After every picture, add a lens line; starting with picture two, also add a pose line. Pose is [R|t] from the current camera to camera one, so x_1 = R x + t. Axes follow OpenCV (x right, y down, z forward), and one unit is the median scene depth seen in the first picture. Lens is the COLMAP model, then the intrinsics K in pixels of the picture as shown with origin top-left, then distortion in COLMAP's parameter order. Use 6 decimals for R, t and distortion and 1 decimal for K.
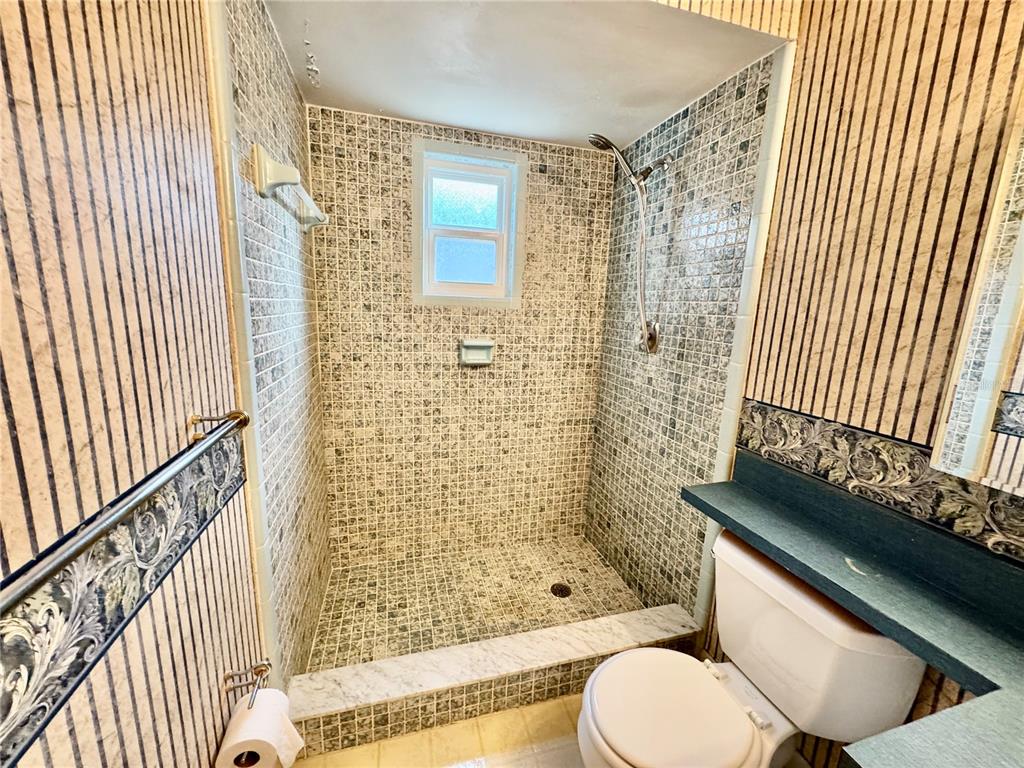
lens RADIAL K [[411.1, 0, 511.9], [0, 411.1, 384.8], [0, 0, 1]] dist [-0.004417, 0.000443]
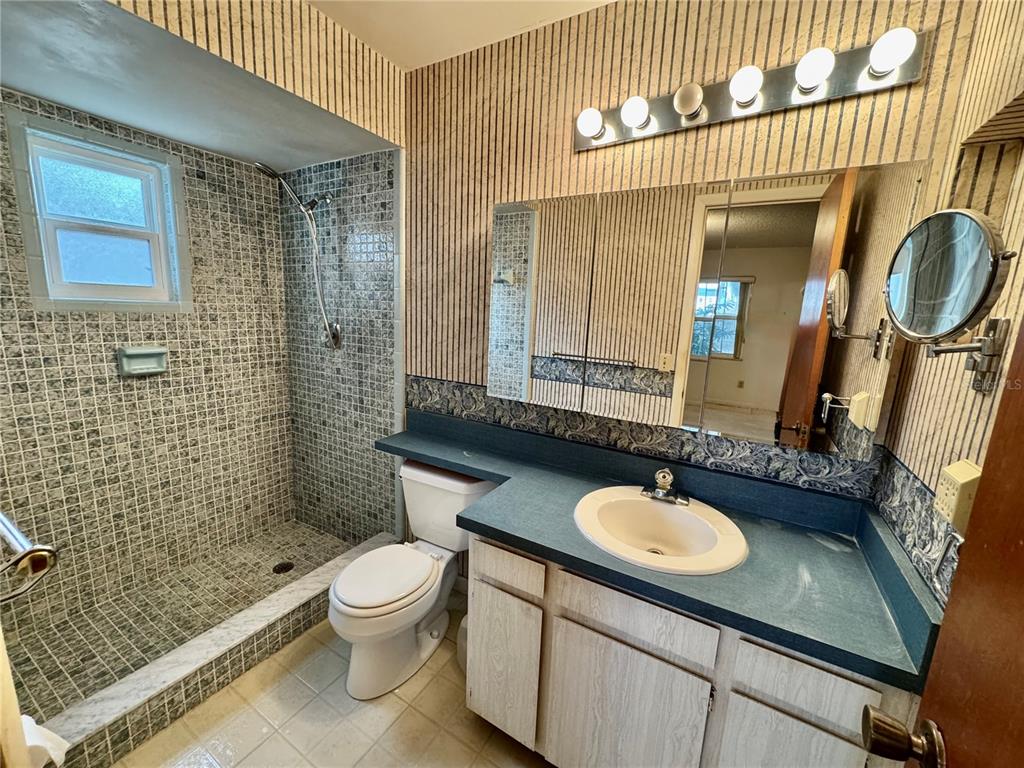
lens RADIAL K [[411.1, 0, 511.4], [0, 411.1, 383.6], [0, 0, 1]] dist [-0.004417, 0.000443]
pose [[0.727982, -0.128558, 0.673436, -0.128286], [0.115805, 0.991206, 0.064035, 0.009734], [-0.675746, 0.031370, 0.736467, -0.276970]]
